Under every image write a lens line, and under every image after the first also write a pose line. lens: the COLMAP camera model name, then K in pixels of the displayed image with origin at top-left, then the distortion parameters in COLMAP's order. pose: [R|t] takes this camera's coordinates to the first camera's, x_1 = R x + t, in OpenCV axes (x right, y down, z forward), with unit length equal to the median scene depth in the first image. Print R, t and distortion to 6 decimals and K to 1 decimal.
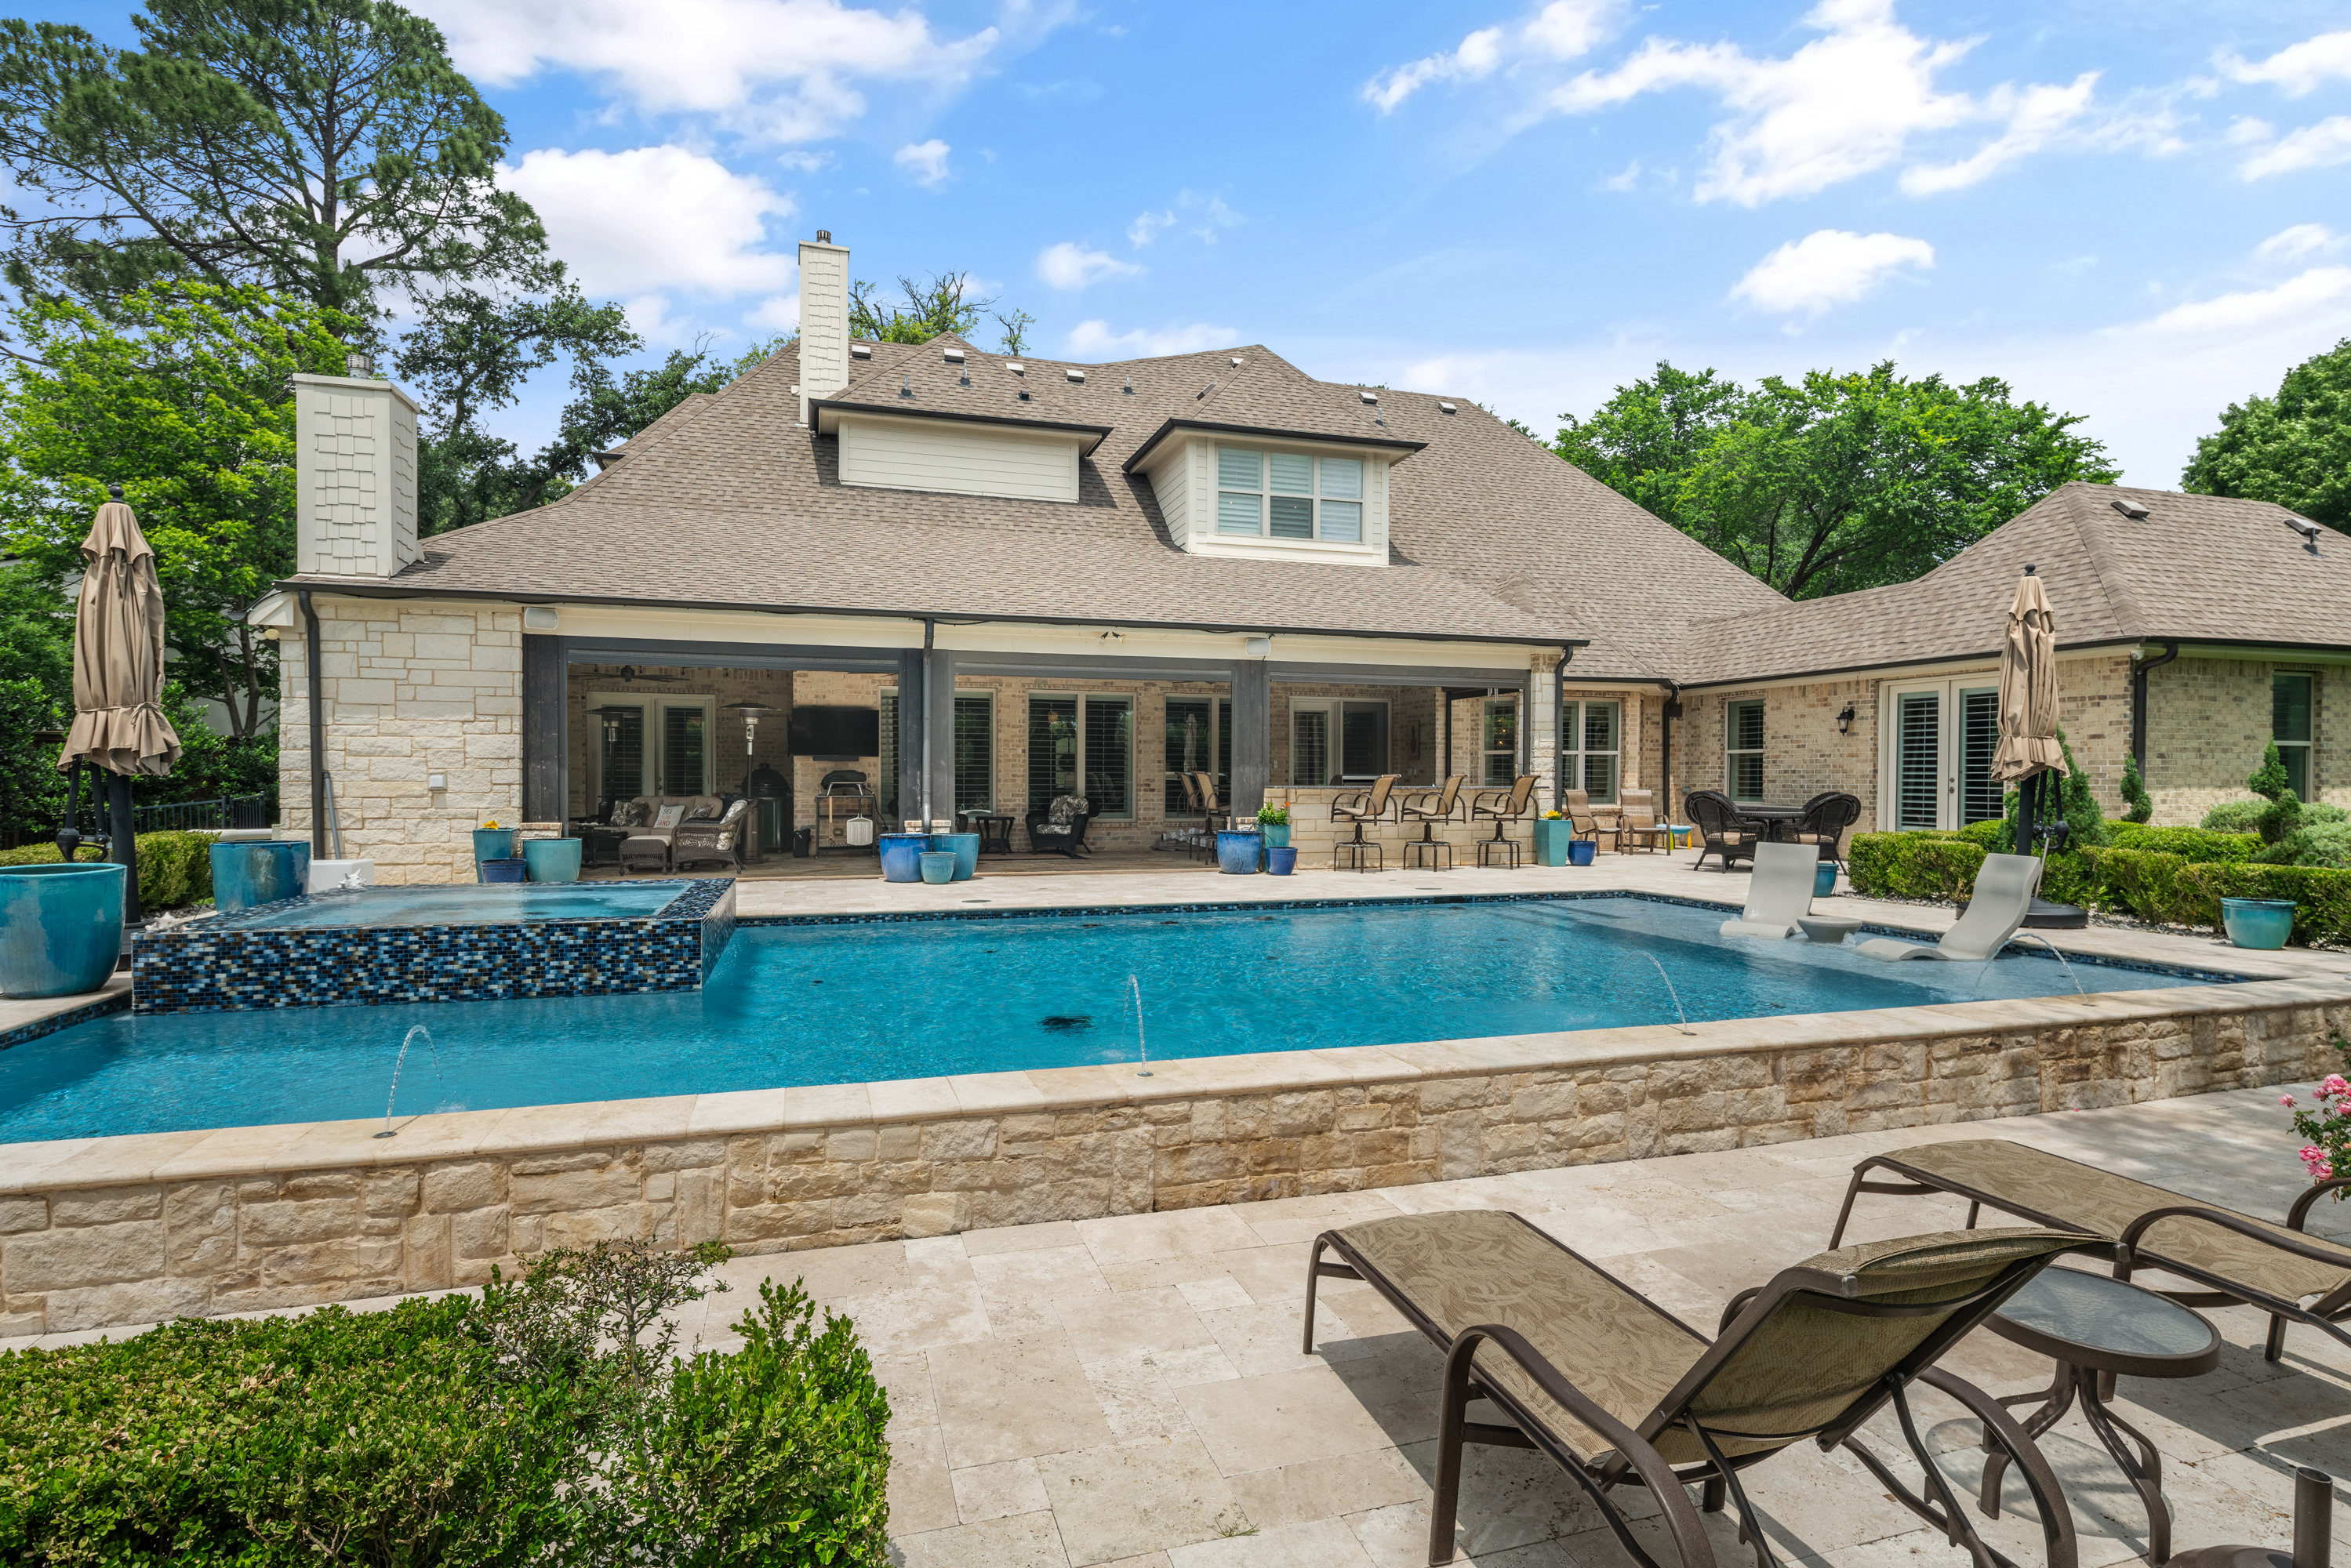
lens RADIAL K [[1166.7, 0, 1169.6], [0, 1166.7, 787.2], [0, 0, 1]] dist [-0.000078, -0.000230]
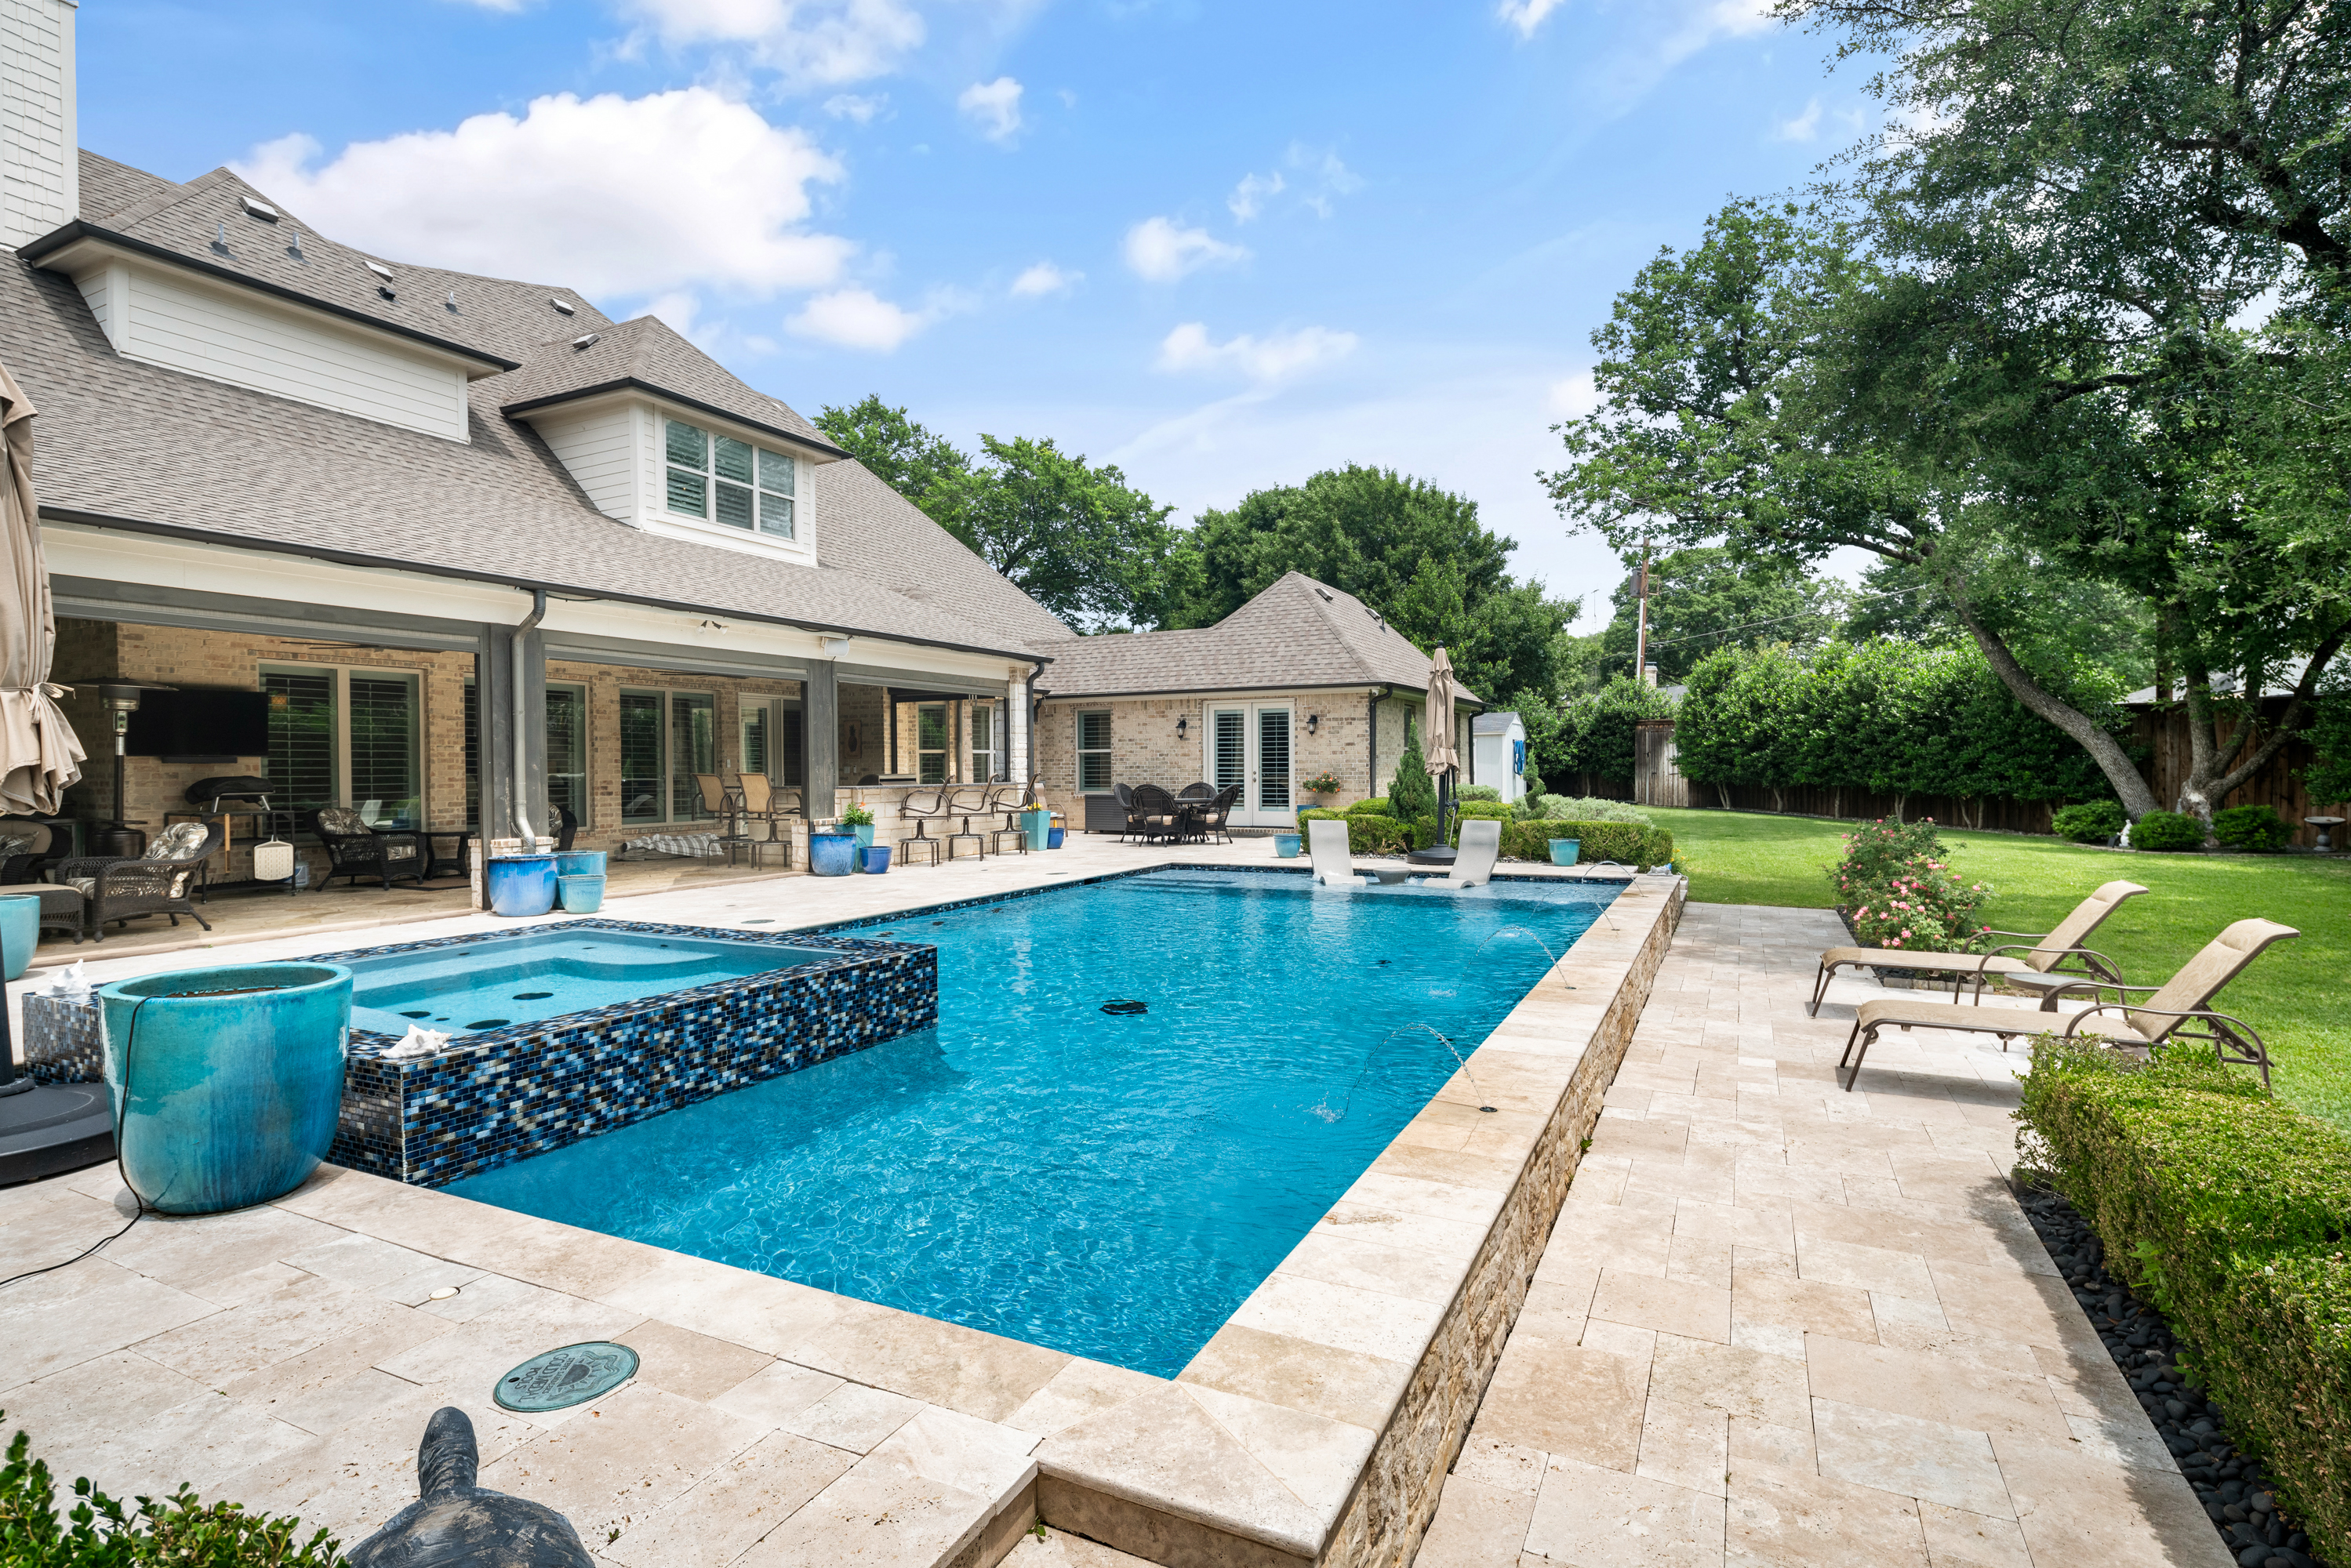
lens RADIAL K [[1166.7, 0, 1158.3], [0, 1166.7, 777.2], [0, 0, 1]] dist [-0.000078, -0.000230]
pose [[0.685364, -0.014096, 0.728064, -0.511147], [0.014610, 0.999878, 0.005605, -0.012351], [-0.728054, 0.006796, 0.685486, 0.131080]]
